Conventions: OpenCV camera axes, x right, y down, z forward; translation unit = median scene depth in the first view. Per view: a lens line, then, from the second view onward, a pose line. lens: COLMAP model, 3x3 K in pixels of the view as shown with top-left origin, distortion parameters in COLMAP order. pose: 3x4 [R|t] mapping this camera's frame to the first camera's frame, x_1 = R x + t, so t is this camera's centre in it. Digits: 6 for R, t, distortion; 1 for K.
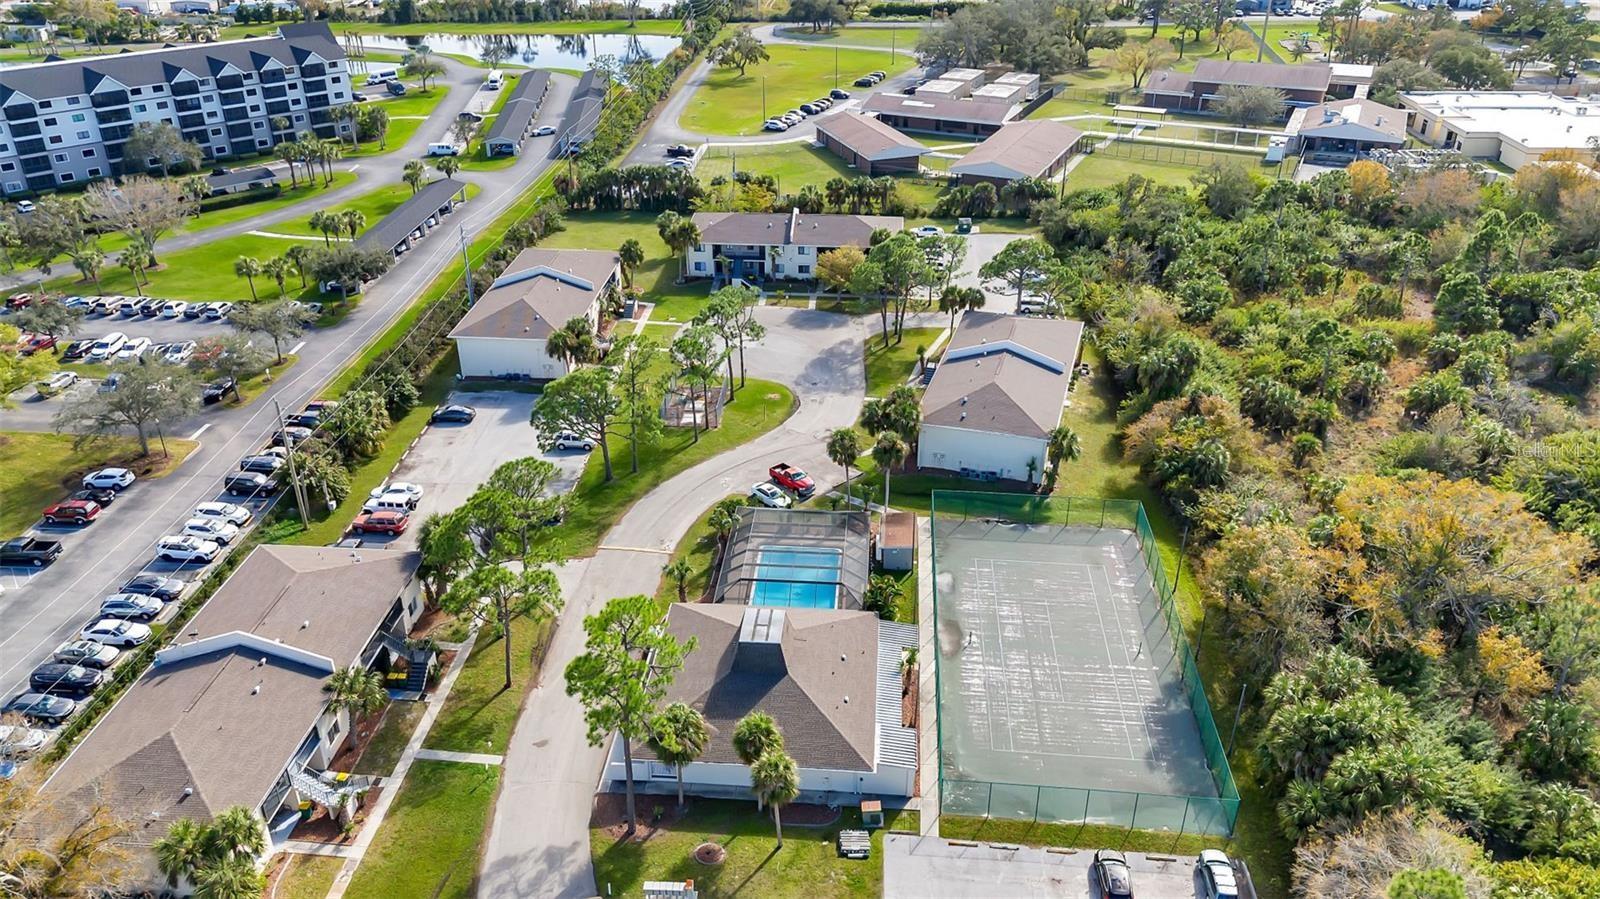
lens RADIAL K [[1157.9, 0, 800.0], [0, 1157.9, 449.5], [0, 0, 1]] dist [0.087448, -0.088222]
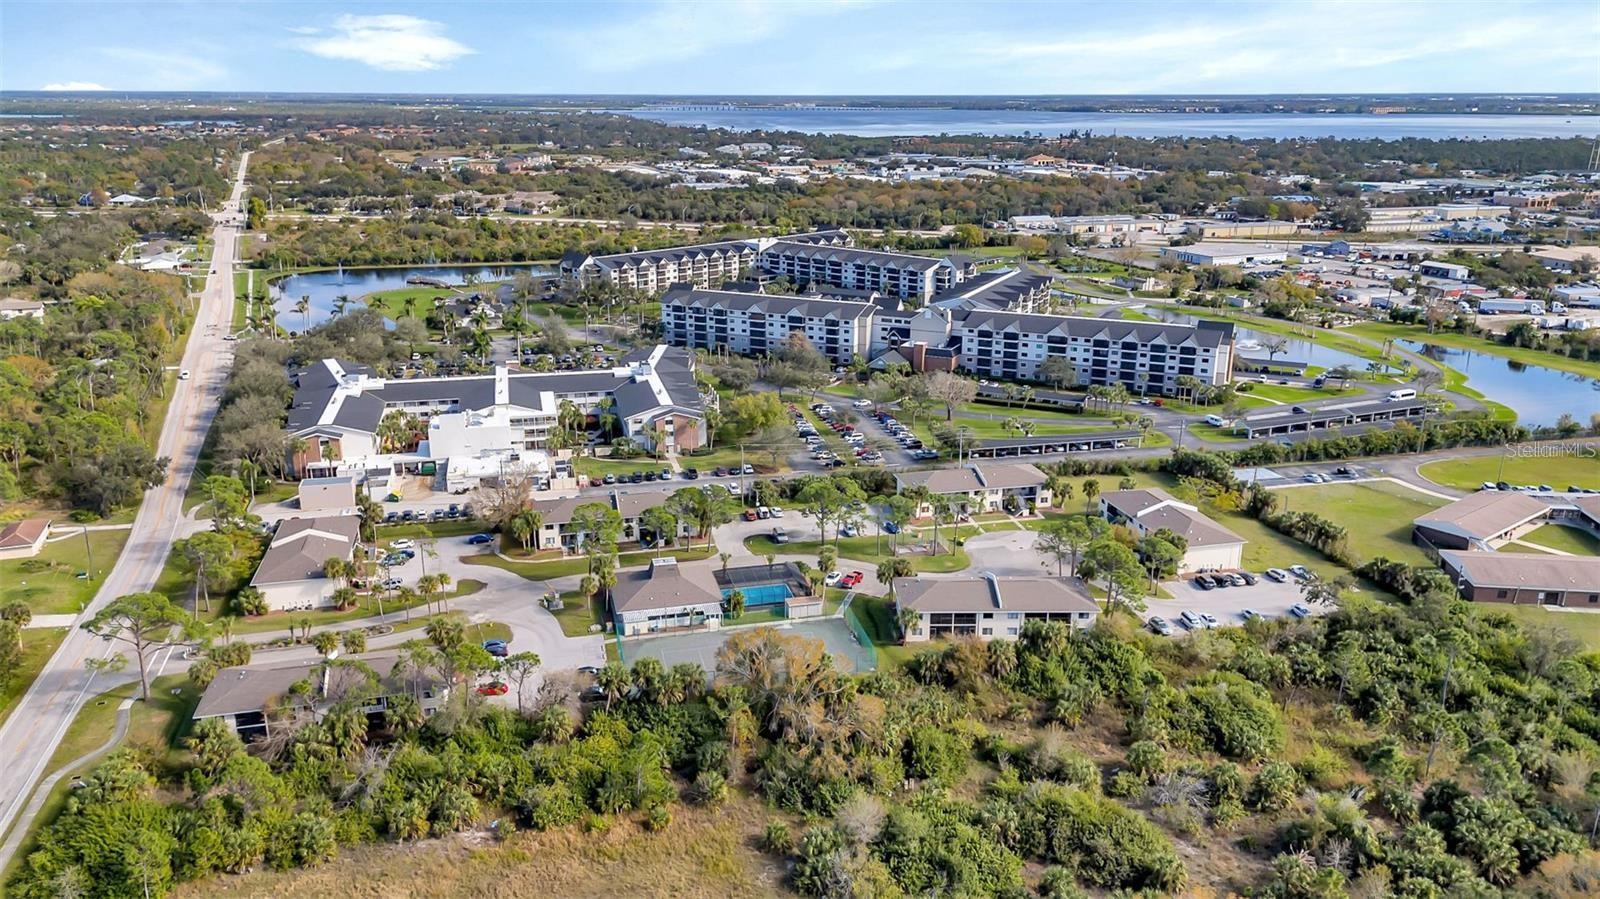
lens RADIAL K [[1174.7, 0, 800.0], [0, 1174.7, 449.5], [0, 0, 1]] dist [0.096648, -0.097525]
pose [[0.306564, 0.272694, -0.911952, 0.907764], [-0.455418, 0.883326, 0.111040, -0.183515], [0.835830, 0.381279, 0.394986, 0.090204]]
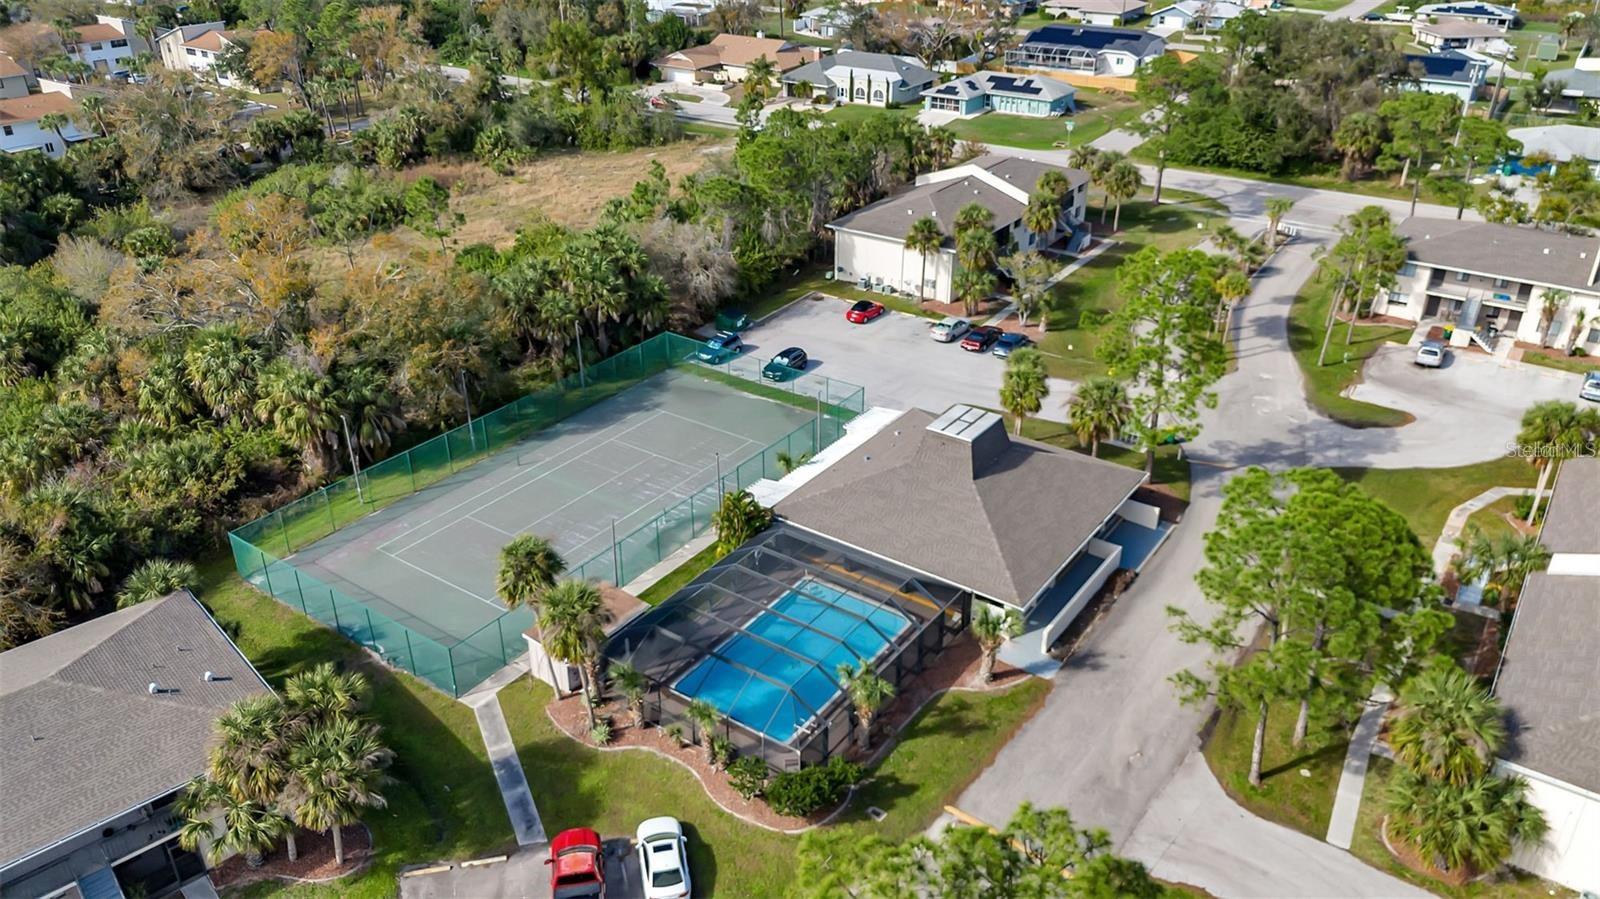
lens RADIAL K [[1157.9, 0, 800.0], [0, 1157.9, 449.5], [0, 0, 1]] dist [0.087448, -0.088222]
pose [[-0.859896, -0.238524, 0.451314, -0.129225], [0.246101, 0.580875, 0.775899, -0.211715], [-0.447228, 0.778261, -0.440791, 0.602419]]
